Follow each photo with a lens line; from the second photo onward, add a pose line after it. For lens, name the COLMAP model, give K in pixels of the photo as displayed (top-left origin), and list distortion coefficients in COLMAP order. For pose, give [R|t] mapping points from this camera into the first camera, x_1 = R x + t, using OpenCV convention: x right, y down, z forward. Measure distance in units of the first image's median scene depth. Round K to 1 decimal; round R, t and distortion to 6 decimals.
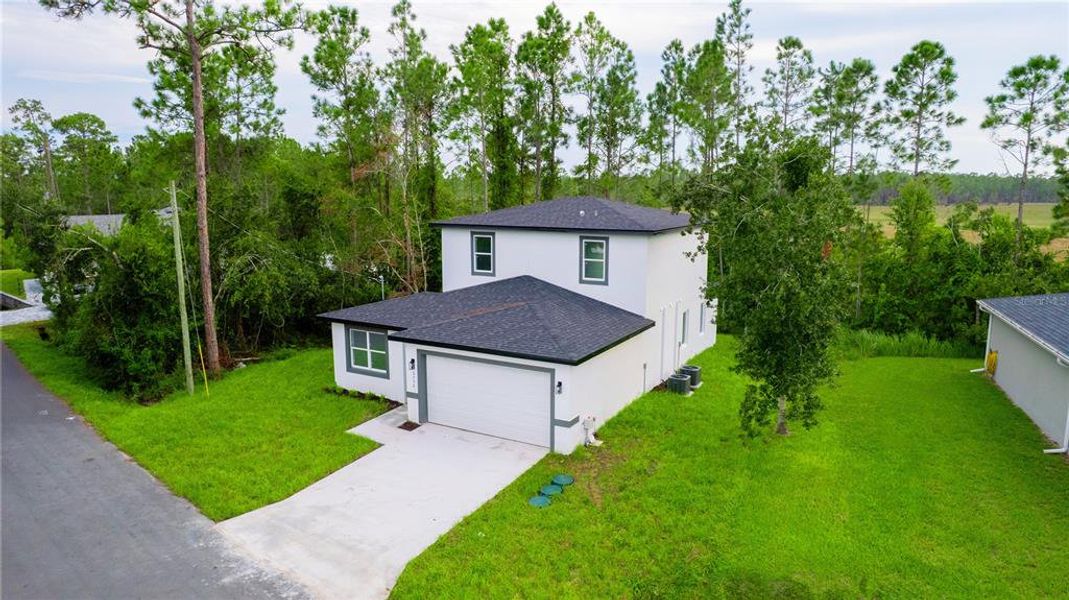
lens RADIAL K [[690.0, 0, 534.5], [0, 690.0, 300.0], [0, 0, 1]] dist [-0.006222, 0.000858]
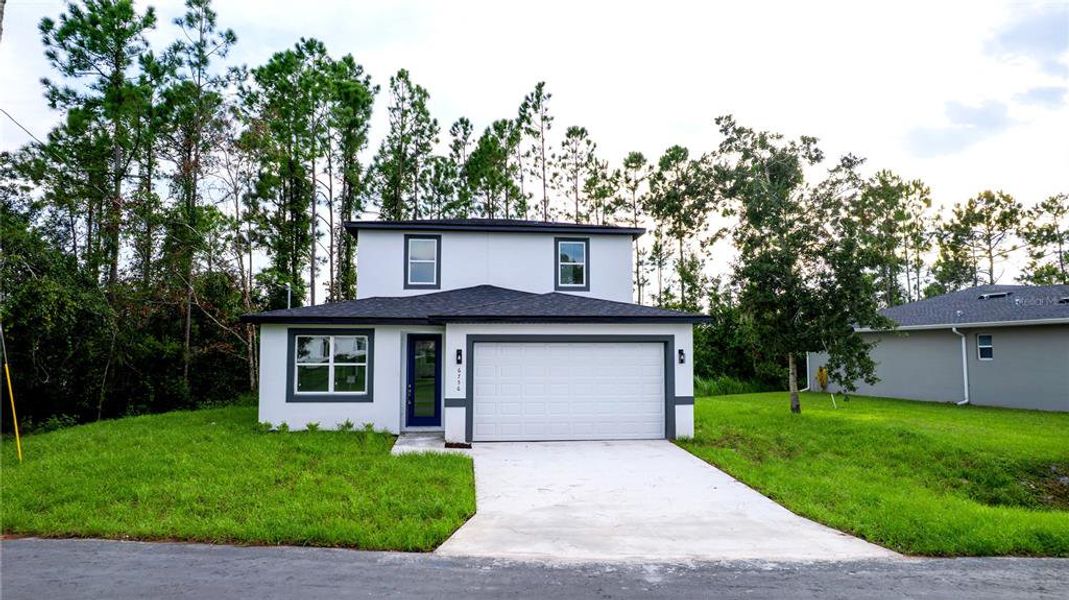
lens RADIAL K [[690.0, 0, 534.5], [0, 690.0, 300.0], [0, 0, 1]] dist [-0.006222, 0.000858]
pose [[0.814833, 0.044981, 0.577947, -0.467041], [0.091138, 0.974646, -0.204350, 0.166278], [-0.572486, 0.219184, 0.790075, 0.319286]]
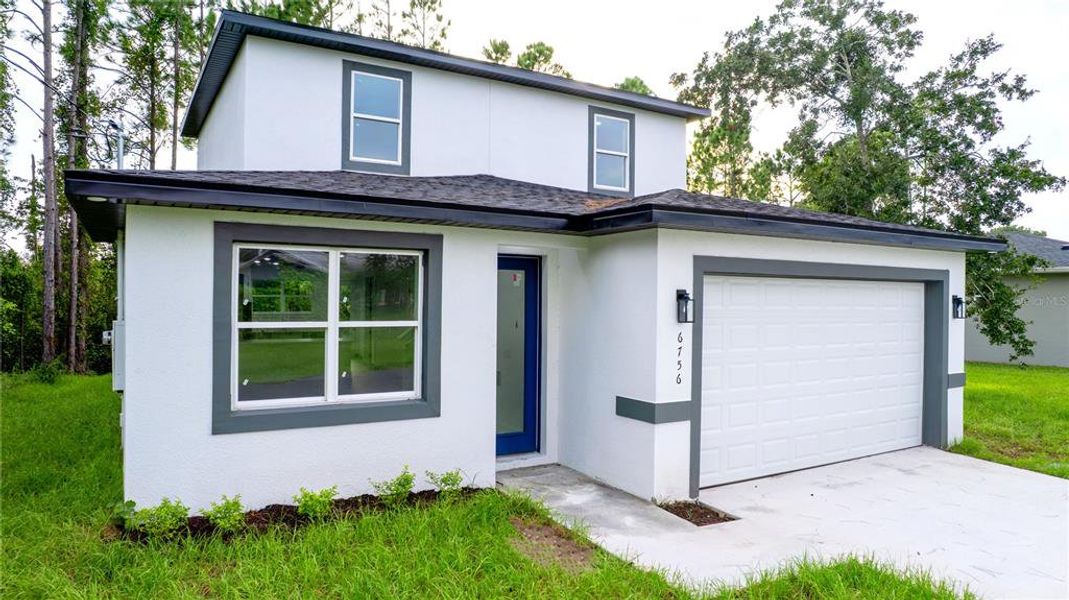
lens RADIAL K [[690.0, 0, 534.5], [0, 690.0, 300.0], [0, 0, 1]] dist [-0.006222, 0.000858]
pose [[0.492984, 0.001674, 0.870037, -0.420813], [0.127959, 0.988984, -0.074408, 0.090996], [-0.860577, 0.148011, 0.487340, 0.792011]]
